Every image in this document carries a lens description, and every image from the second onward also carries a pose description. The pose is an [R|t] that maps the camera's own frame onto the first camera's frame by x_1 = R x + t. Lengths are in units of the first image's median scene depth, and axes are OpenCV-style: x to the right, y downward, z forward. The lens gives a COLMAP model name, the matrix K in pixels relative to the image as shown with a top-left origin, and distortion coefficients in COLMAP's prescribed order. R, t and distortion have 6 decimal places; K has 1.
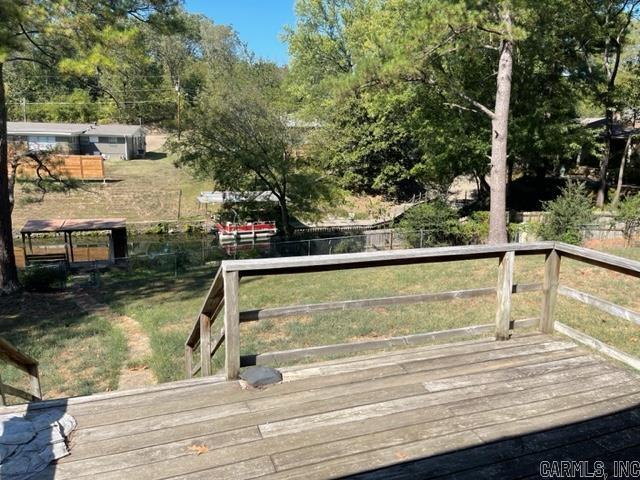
lens RADIAL K [[481.1, 0, 318.6], [0, 481.1, 238.4], [0, 0, 1]] dist [0.047689, -0.050011]
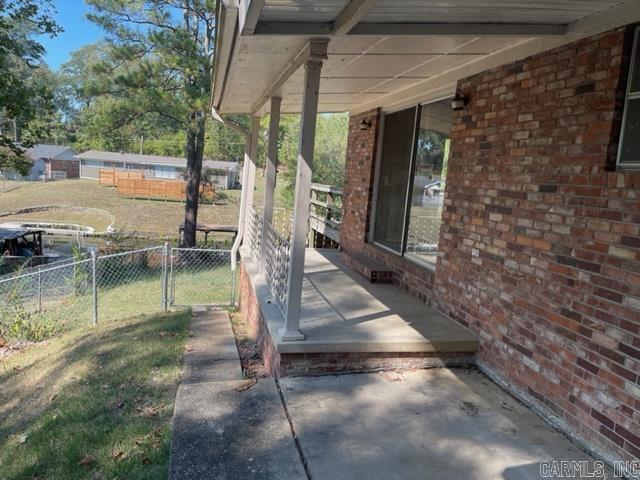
lens RADIAL K [[481.1, 0, 319.9], [0, 481.1, 236.9], [0, 0, 1]] dist [0.047689, -0.050011]
pose [[0.990843, 0.063916, -0.118932, -0.006085], [-0.074263, 0.993635, -0.084703, 0.067145], [0.112762, 0.092760, 0.989283, -0.267184]]
